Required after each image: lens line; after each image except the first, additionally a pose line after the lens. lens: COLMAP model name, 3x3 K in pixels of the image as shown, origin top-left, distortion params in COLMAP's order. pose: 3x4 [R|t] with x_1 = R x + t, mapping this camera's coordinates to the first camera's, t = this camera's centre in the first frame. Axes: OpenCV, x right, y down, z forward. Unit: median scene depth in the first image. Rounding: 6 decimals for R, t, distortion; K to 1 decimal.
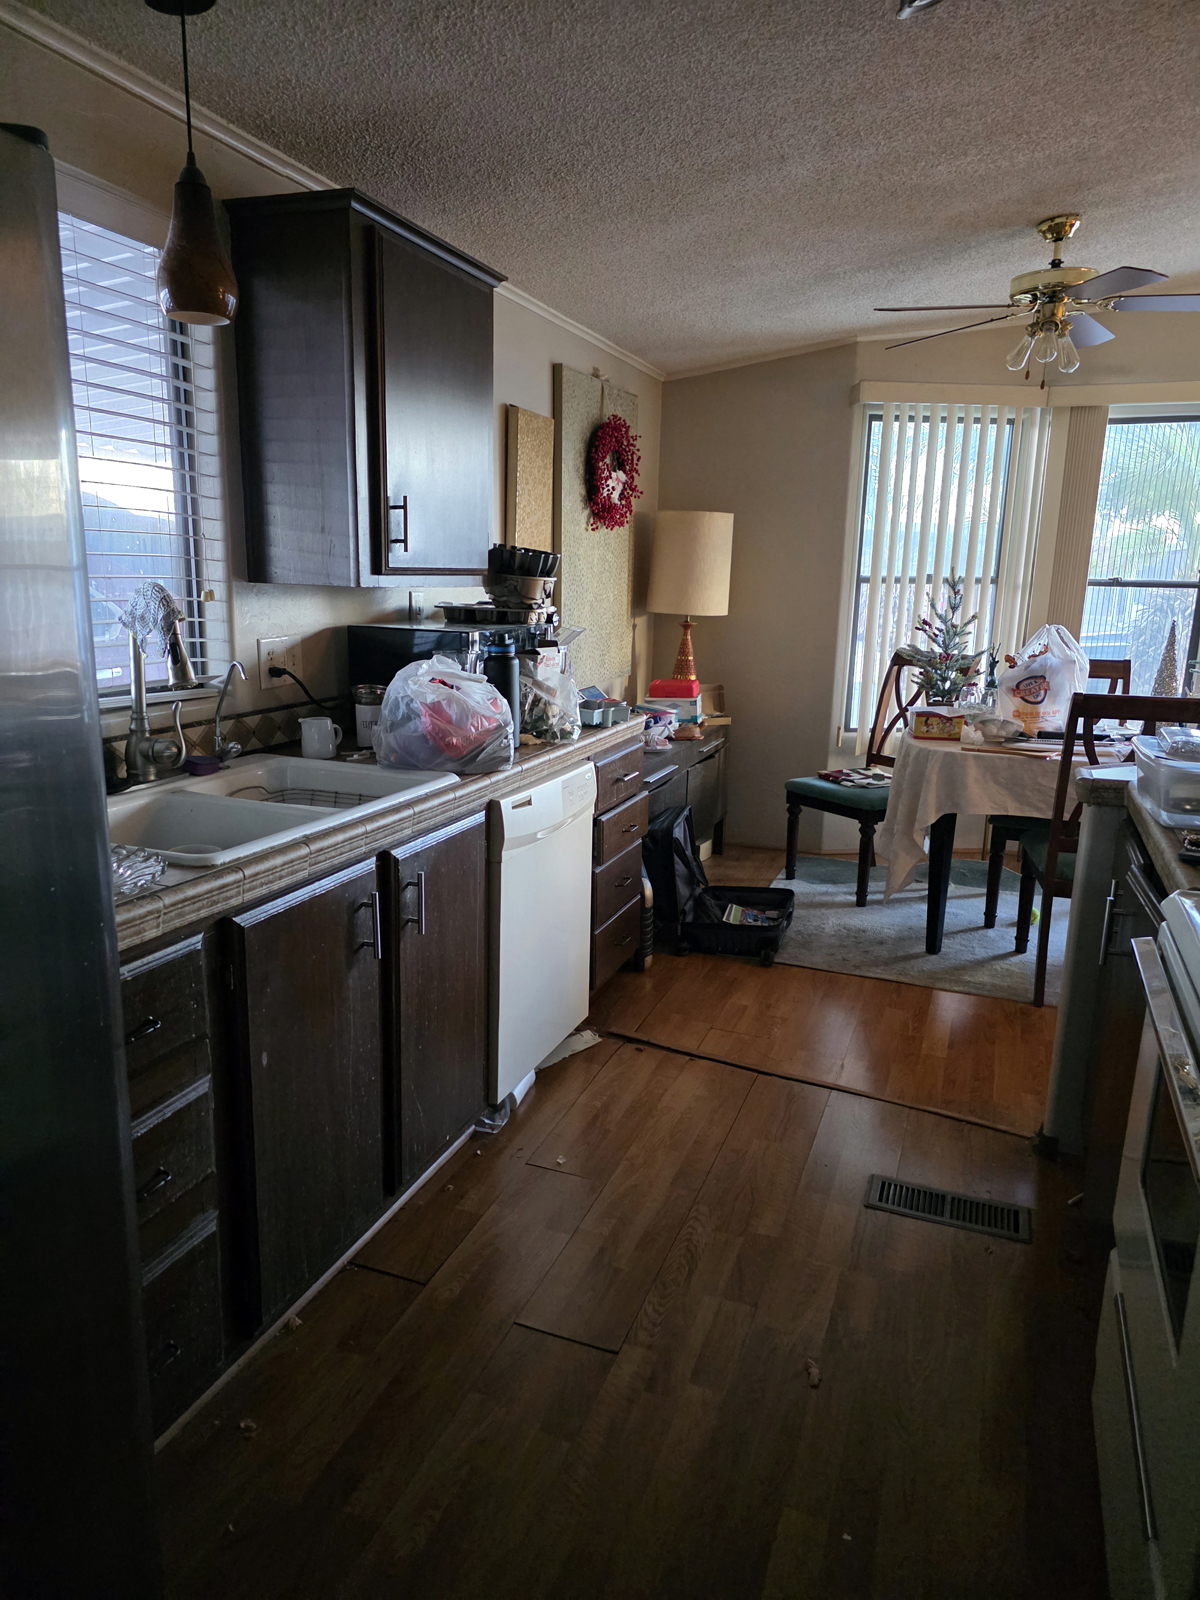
lens RADIAL K [[1078.0, 0, 558.7], [0, 1078.0, 807.3], [0, 0, 1]] dist [0.092943, -0.070396]
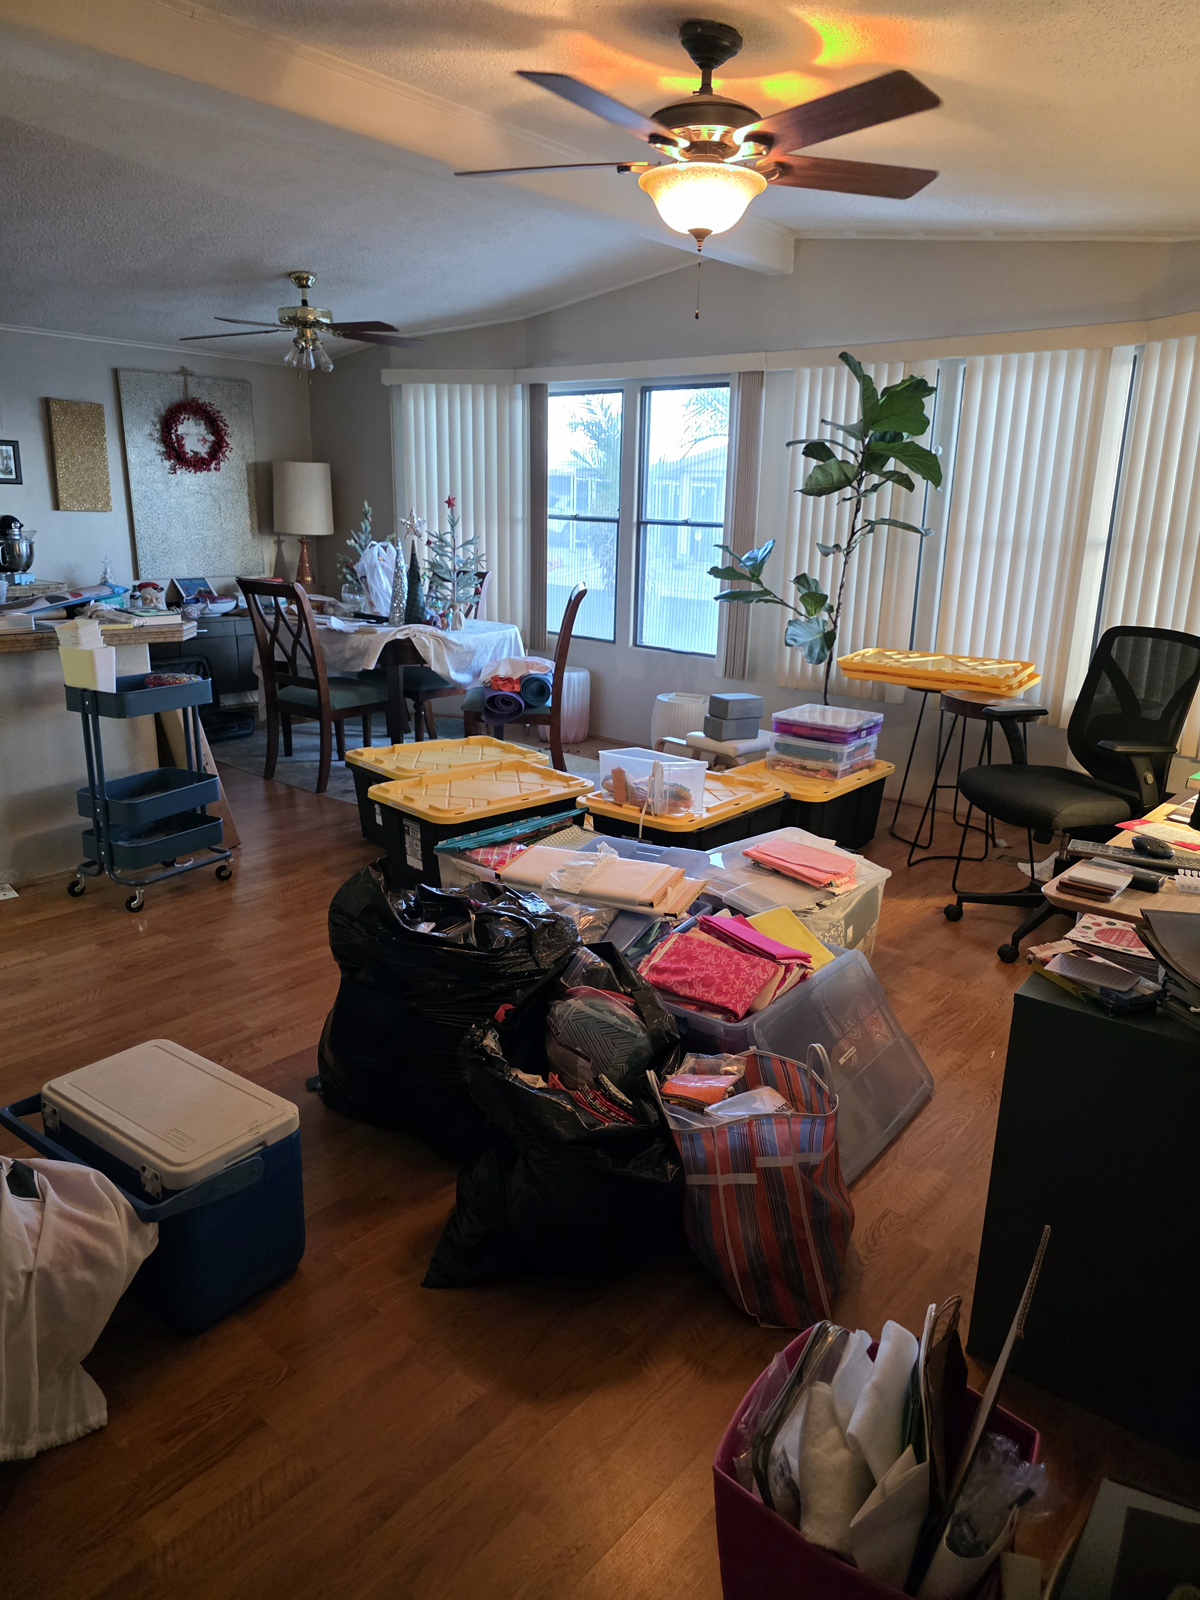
lens RADIAL K [[1069.9, 0, 600.0], [0, 1069.9, 800.0], [0, 0, 1]] dist [0.117891, -0.137417]
pose [[0.934443, 0.097658, -0.342460, 1.380548], [-0.083525, 0.994941, 0.055815, 0.081653], [0.346179, -0.023553, 0.937873, -0.299822]]
